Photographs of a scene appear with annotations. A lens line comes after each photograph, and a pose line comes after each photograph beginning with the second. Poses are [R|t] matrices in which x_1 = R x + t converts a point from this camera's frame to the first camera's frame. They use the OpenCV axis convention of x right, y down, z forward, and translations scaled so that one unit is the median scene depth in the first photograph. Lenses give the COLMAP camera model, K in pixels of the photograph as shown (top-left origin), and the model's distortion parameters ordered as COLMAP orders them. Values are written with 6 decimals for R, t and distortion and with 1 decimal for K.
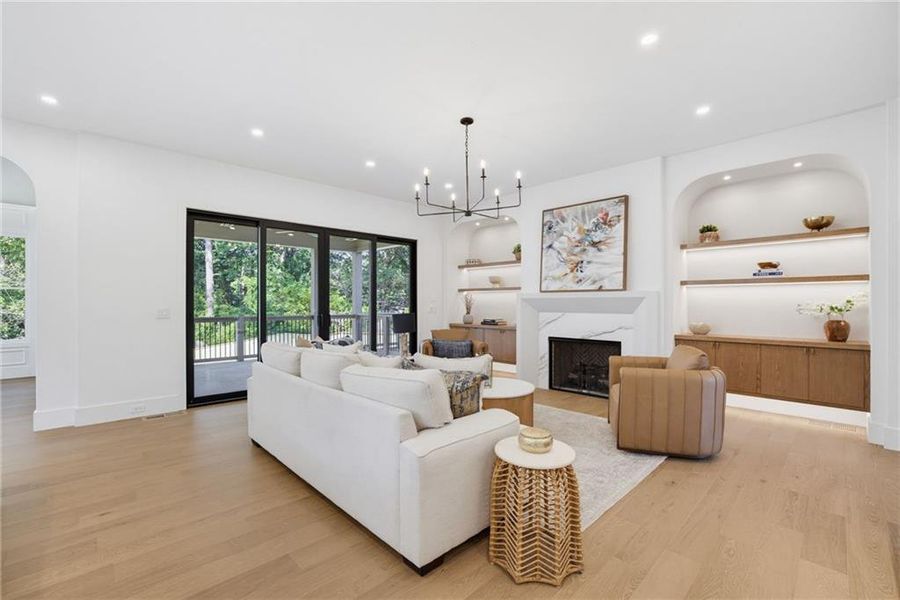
lens RADIAL K [[389.3, 0, 441.0], [0, 389.3, 303.8], [0, 0, 1]] dist [-0.040431, 0.015444]
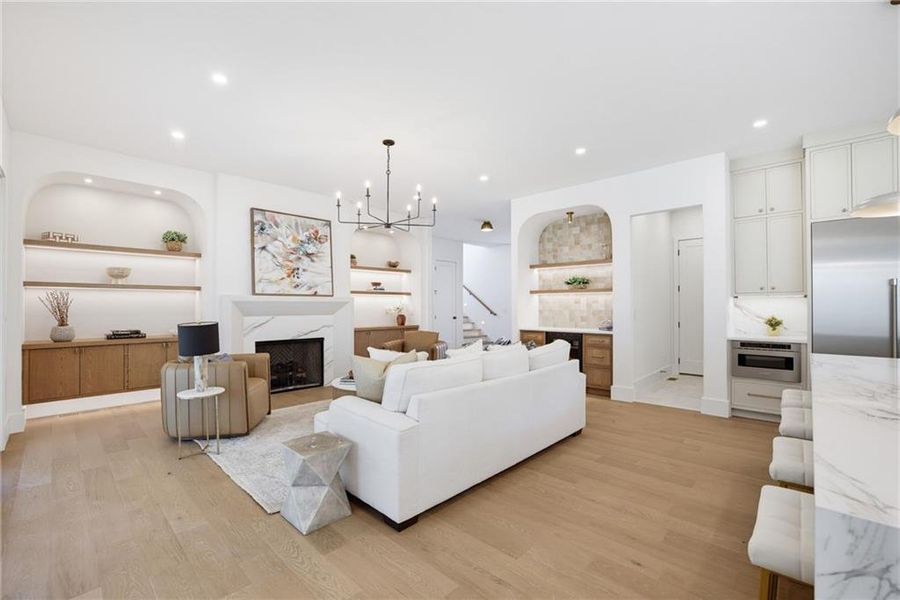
lens RADIAL K [[389.3, 0, 441.0], [0, 389.3, 303.8], [0, 0, 1]] dist [-0.040431, 0.015444]
pose [[-0.033936, 0.007180, 0.999398, -0.795507], [0.006730, 0.999953, -0.006955, 0.001298], [-0.999401, 0.006490, -0.033983, 0.674734]]
